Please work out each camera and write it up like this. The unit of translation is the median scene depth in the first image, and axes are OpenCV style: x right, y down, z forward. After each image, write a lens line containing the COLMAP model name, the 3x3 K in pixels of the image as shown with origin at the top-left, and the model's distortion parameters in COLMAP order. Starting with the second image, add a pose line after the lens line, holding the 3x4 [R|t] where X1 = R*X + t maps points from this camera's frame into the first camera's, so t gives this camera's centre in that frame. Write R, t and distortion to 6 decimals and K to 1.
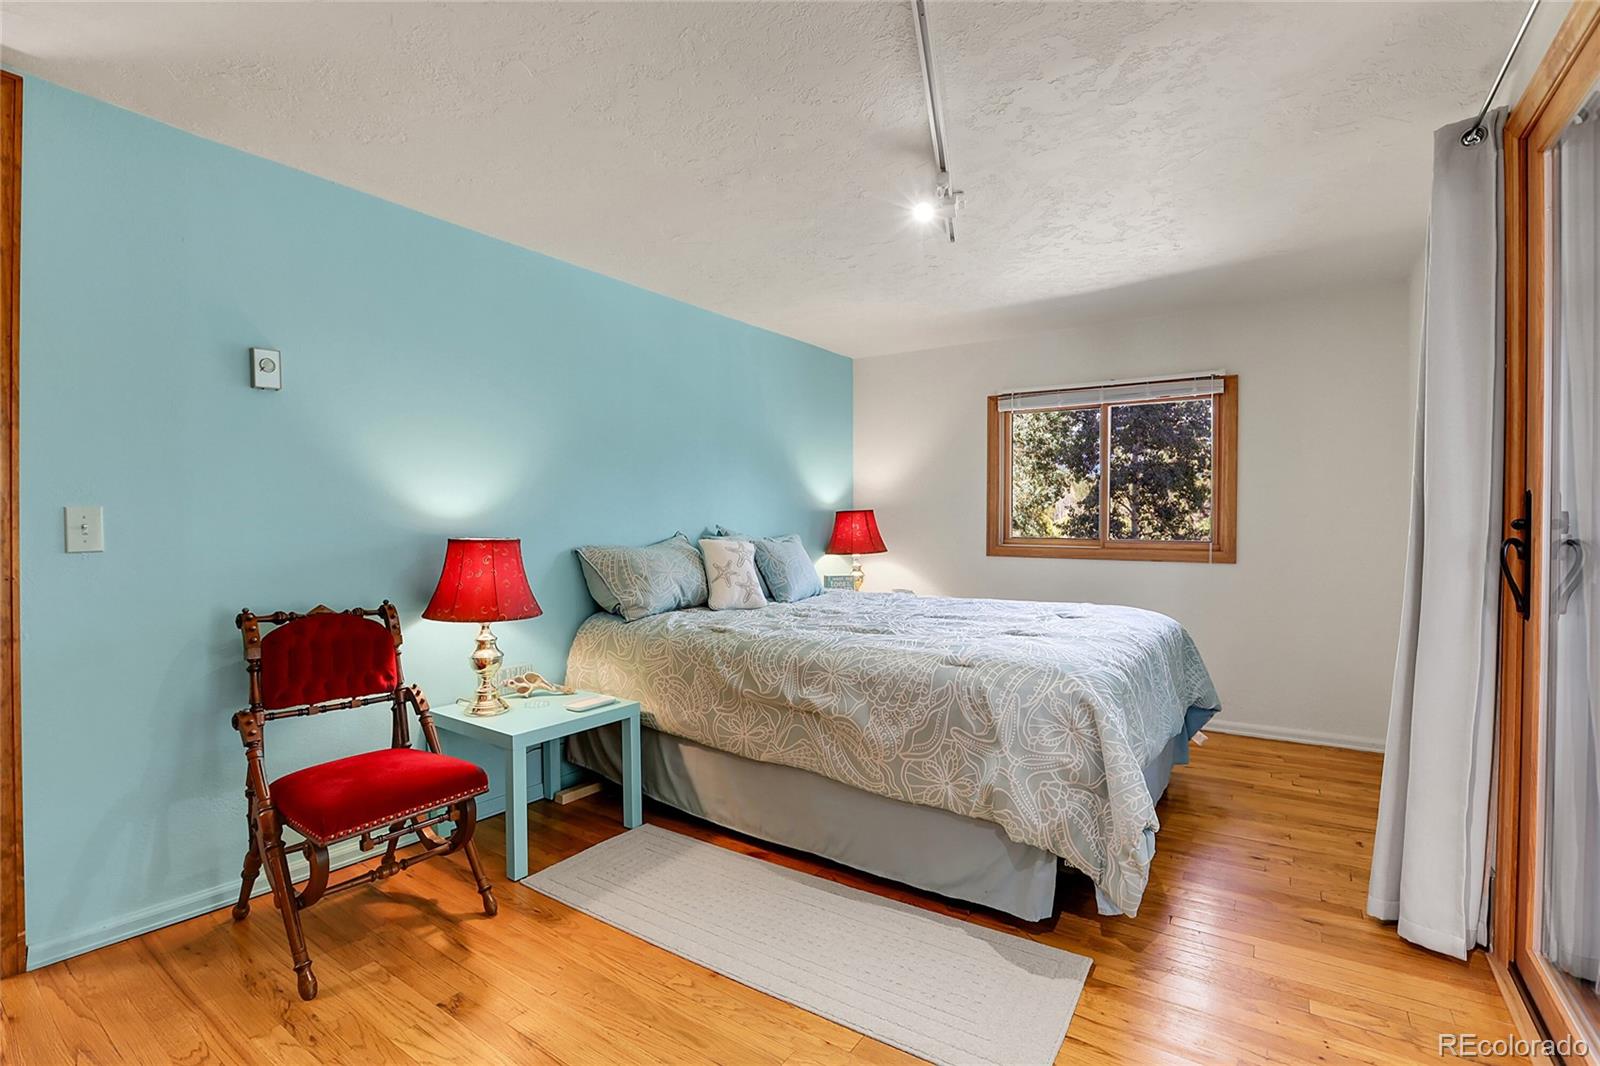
lens RADIAL K [[722.2, 0, 805.9], [0, 722.2, 528.5], [0, 0, 1]] dist [-0.055800, 0.018000]
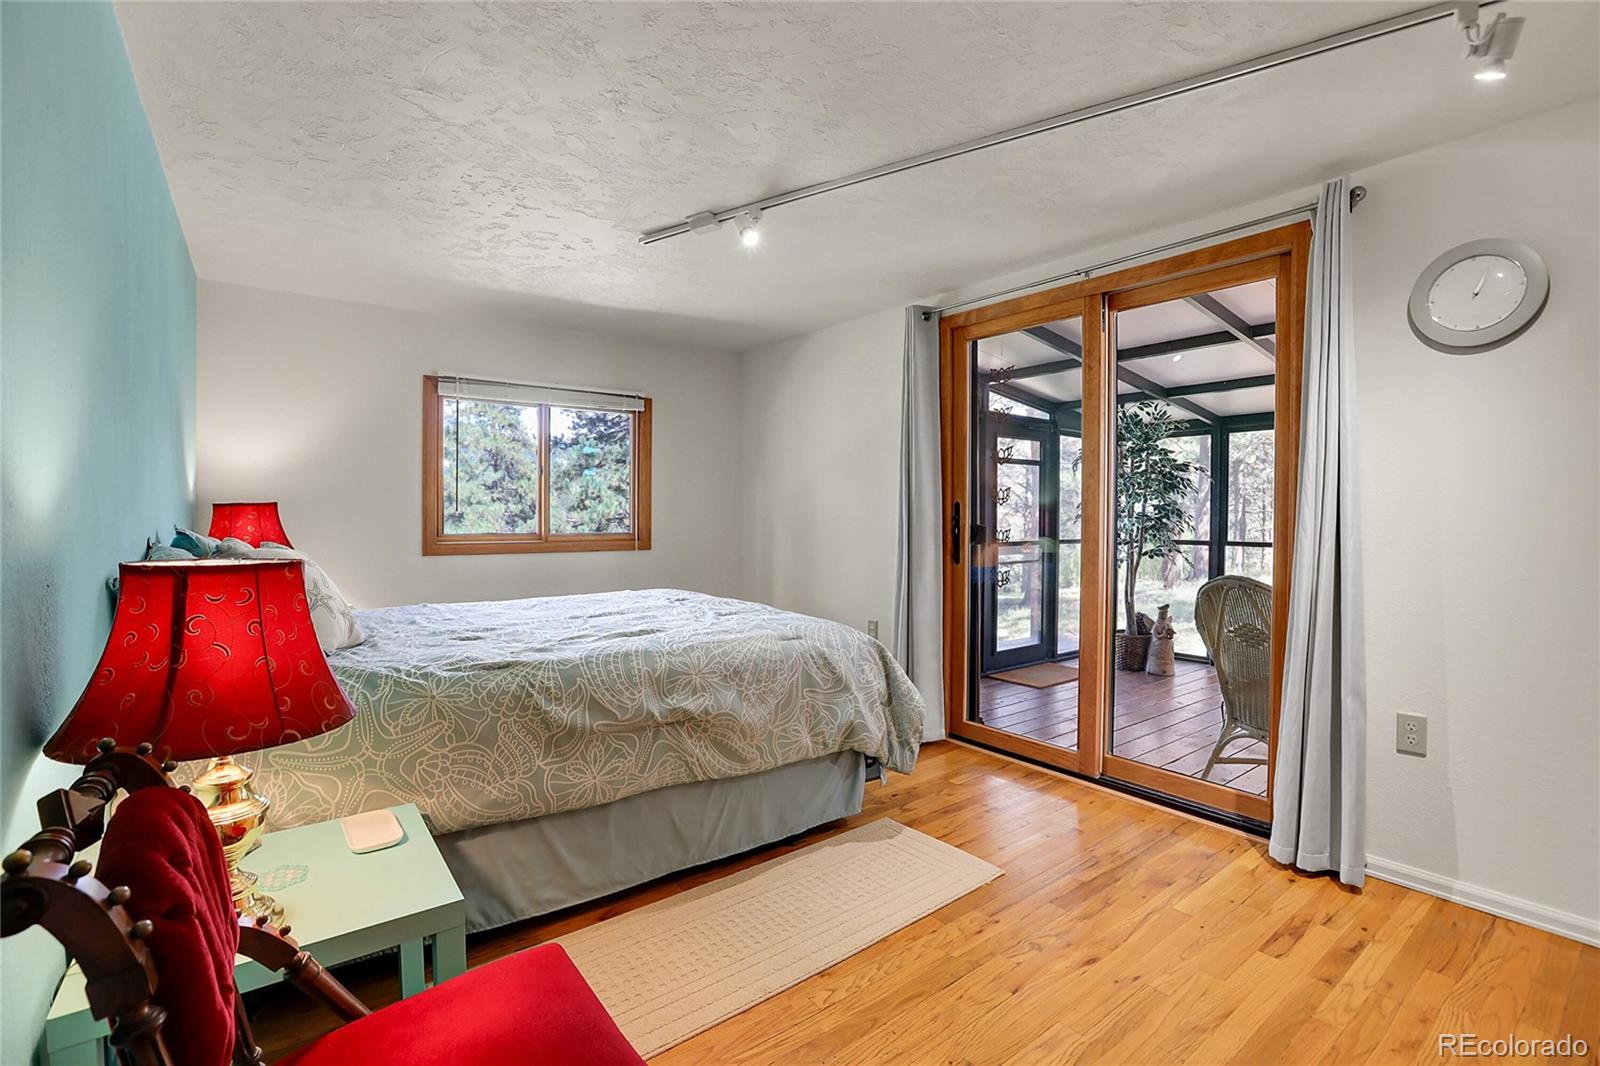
lens RADIAL K [[722.2, 0, 805.9], [0, 722.2, 528.5], [0, 0, 1]] dist [-0.055800, 0.018000]
pose [[0.325973, -0.019805, 0.945172, -0.808873], [0.010265, 0.999796, 0.017410, -0.011454], [-0.945323, 0.004027, 0.326109, 0.526450]]
